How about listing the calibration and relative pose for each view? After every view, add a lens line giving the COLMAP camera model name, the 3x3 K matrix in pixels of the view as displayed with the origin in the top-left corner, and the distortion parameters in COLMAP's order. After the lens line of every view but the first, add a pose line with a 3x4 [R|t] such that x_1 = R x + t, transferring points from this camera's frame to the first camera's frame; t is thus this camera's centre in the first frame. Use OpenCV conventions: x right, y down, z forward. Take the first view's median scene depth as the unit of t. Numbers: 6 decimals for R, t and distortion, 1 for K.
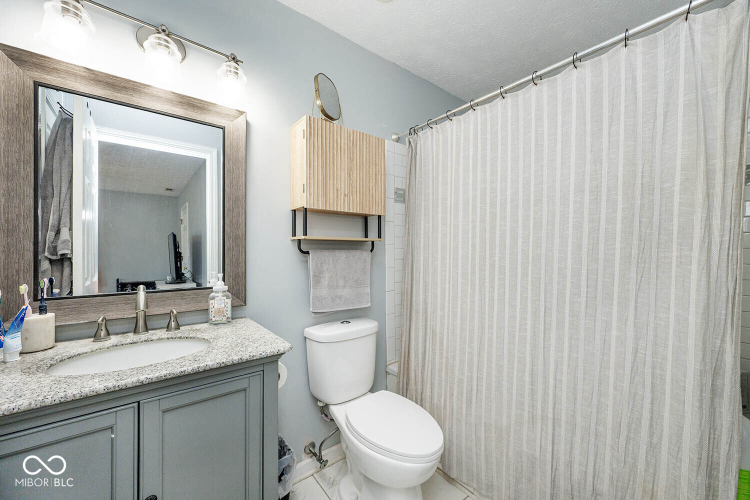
lens RADIAL K [[292.5, 0, 375.1], [0, 292.5, 252.0], [0, 0, 1]] dist [-0.003424, -0.000013]
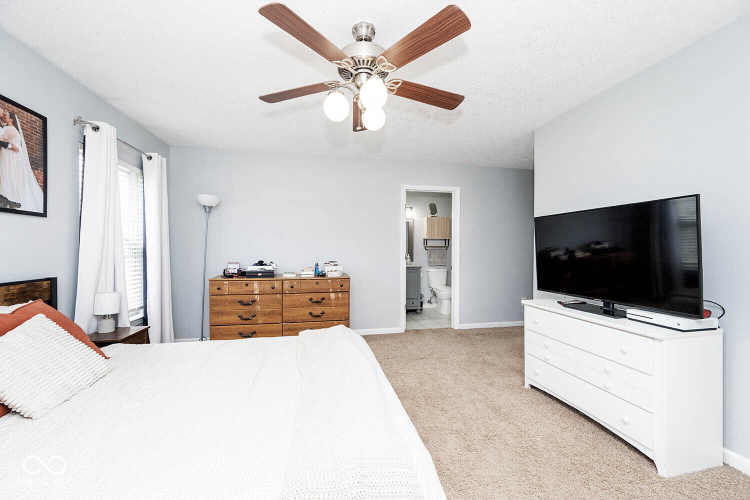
lens RADIAL K [[292.5, 0, 375.1], [0, 292.5, 249.4], [0, 0, 1]] dist [-0.003424, -0.000013]
pose [[0.882625, -0.010084, -0.469969, 1.012682], [-0.001221, 0.999717, -0.023744, 0.096637], [0.470075, 0.021531, 0.882364, -2.858856]]
